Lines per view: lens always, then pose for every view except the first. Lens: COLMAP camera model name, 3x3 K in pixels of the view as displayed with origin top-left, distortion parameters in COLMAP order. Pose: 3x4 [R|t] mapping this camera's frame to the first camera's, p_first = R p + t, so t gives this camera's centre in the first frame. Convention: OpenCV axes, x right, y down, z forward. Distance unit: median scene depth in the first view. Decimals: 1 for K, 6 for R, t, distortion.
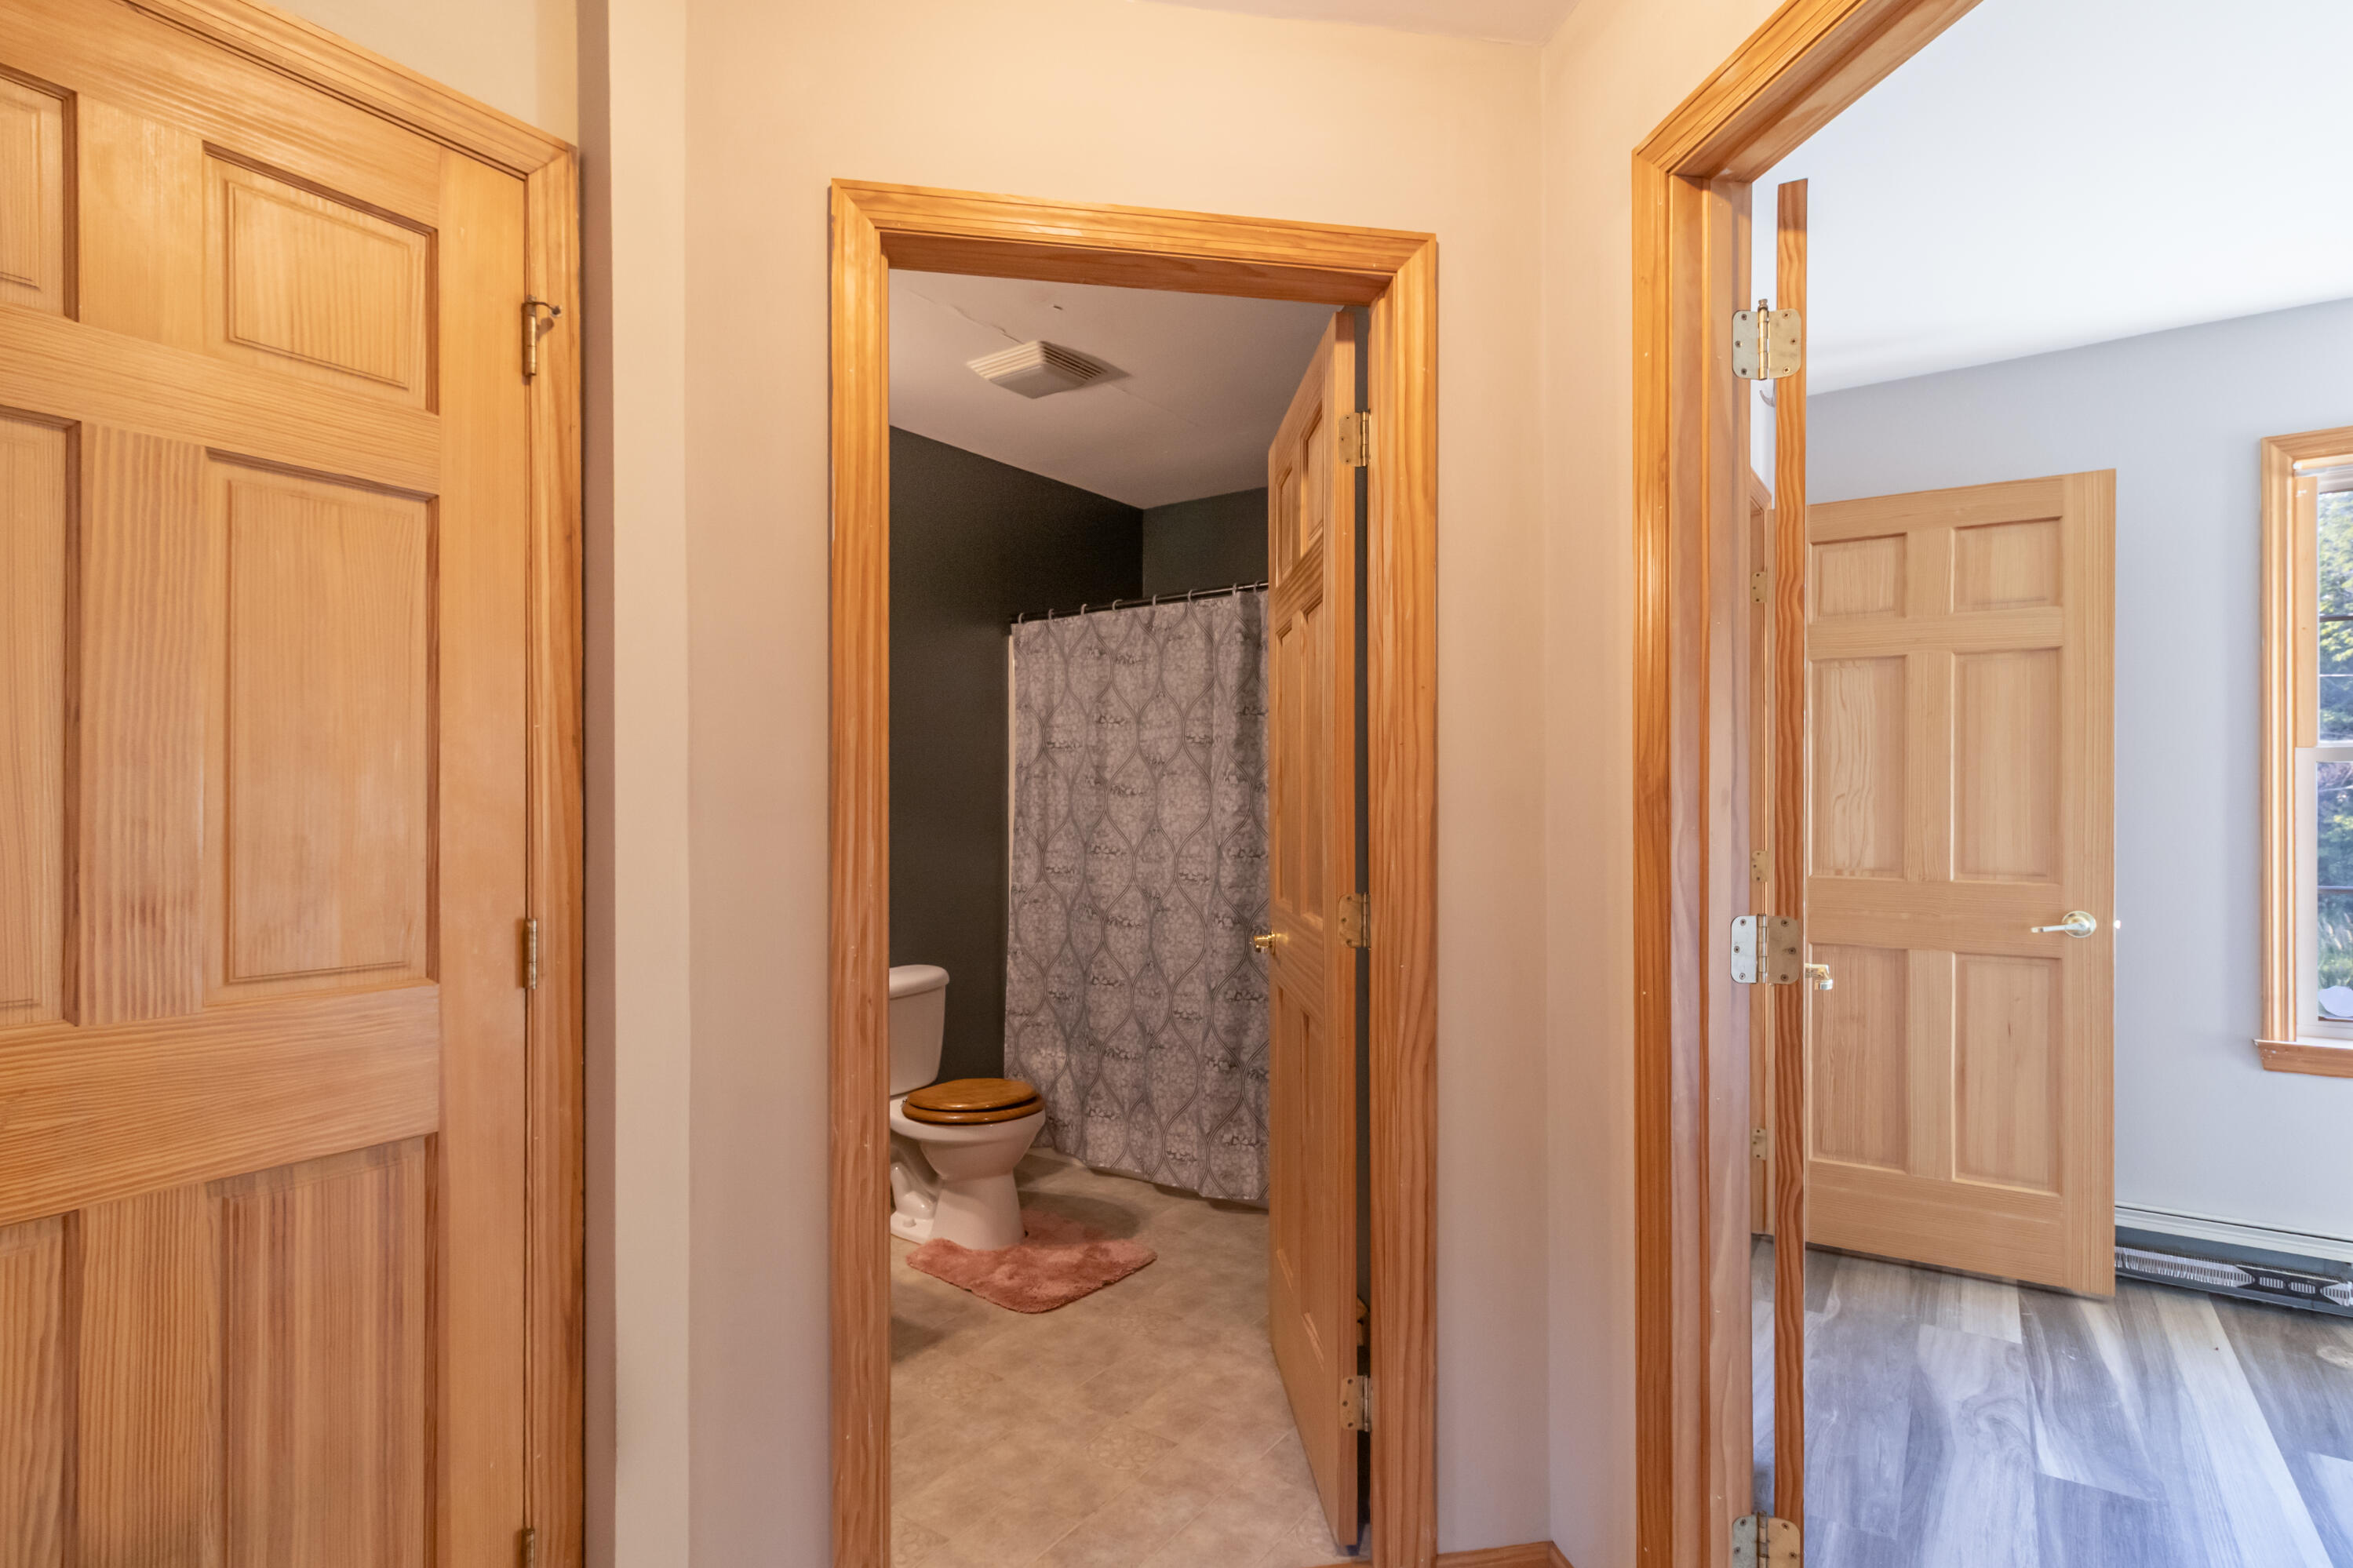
lens RADIAL K [[1150.4, 0, 1183.4], [0, 1150.4, 795.1], [0, 0, 1]] dist [0.003475, 0.000485]
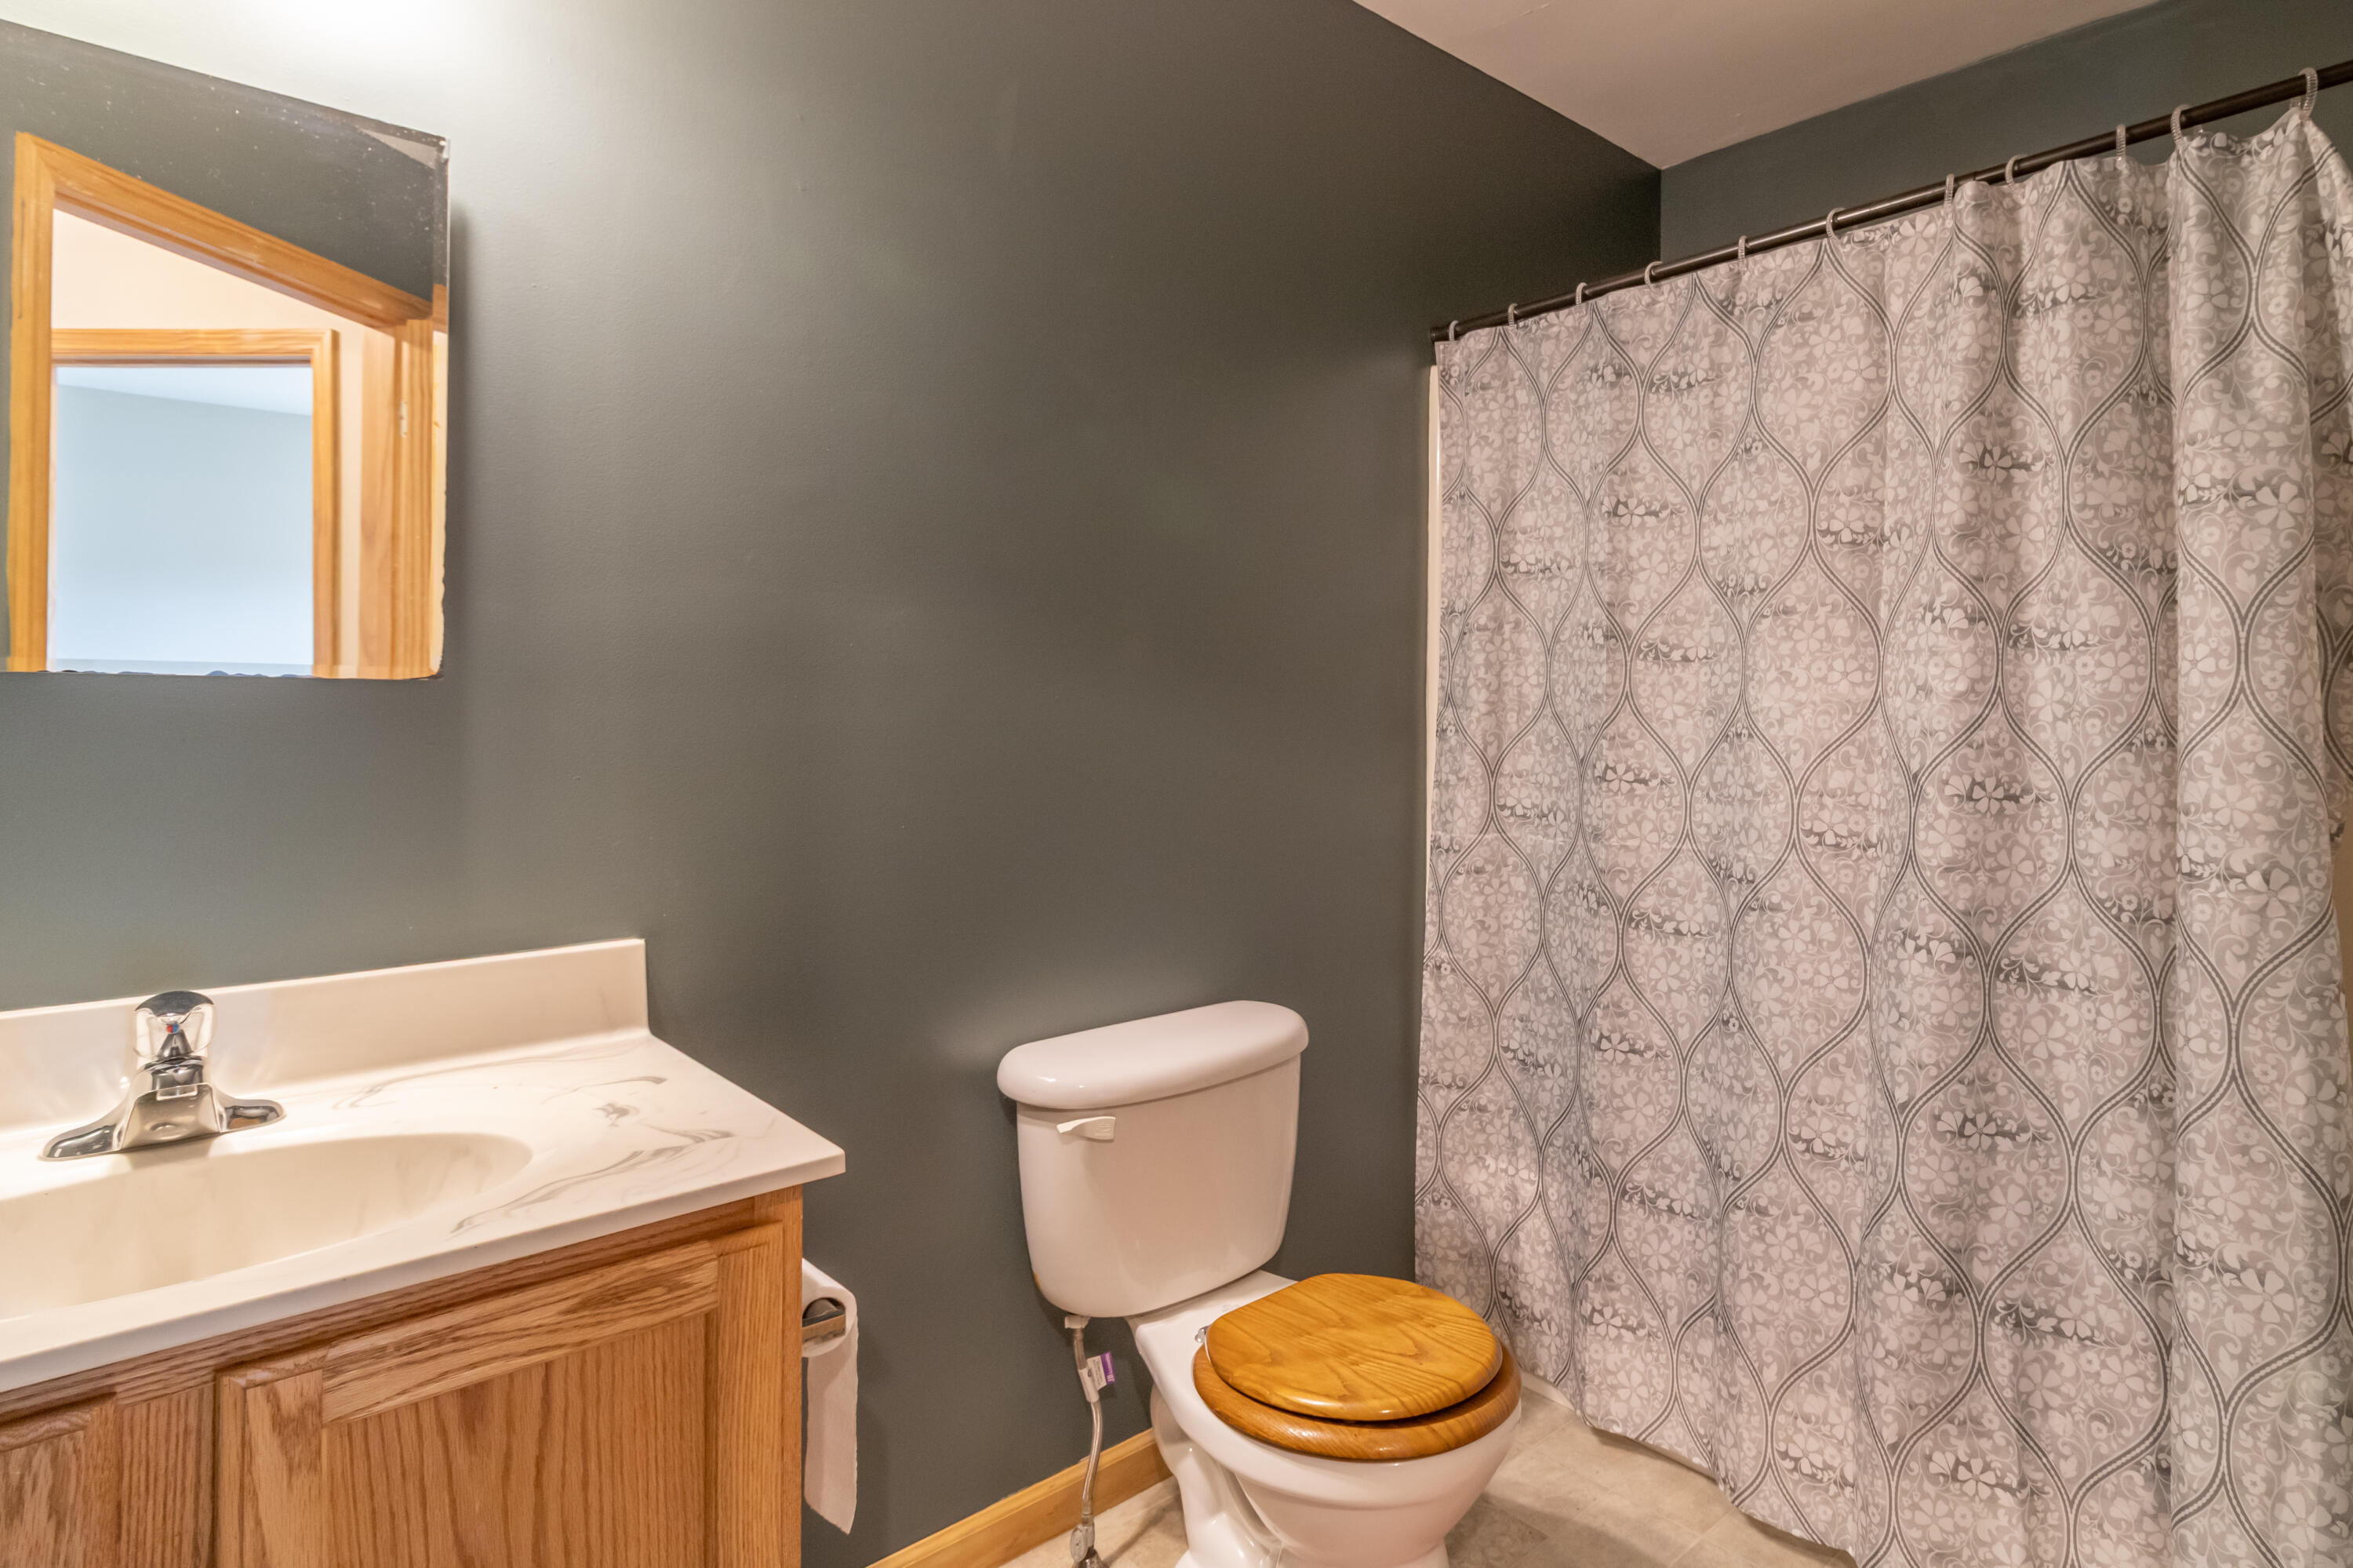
lens RADIAL K [[1181.2, 0, 1298.6], [0, 1181.2, 704.0], [0, 0, 1]] dist [0.001610, 0.000419]
pose [[0.970833, 0.007124, -0.239649, -0.083466], [-0.007854, 0.999967, -0.002089, 0.020058], [0.239626, 0.003910, 0.970857, 0.483777]]
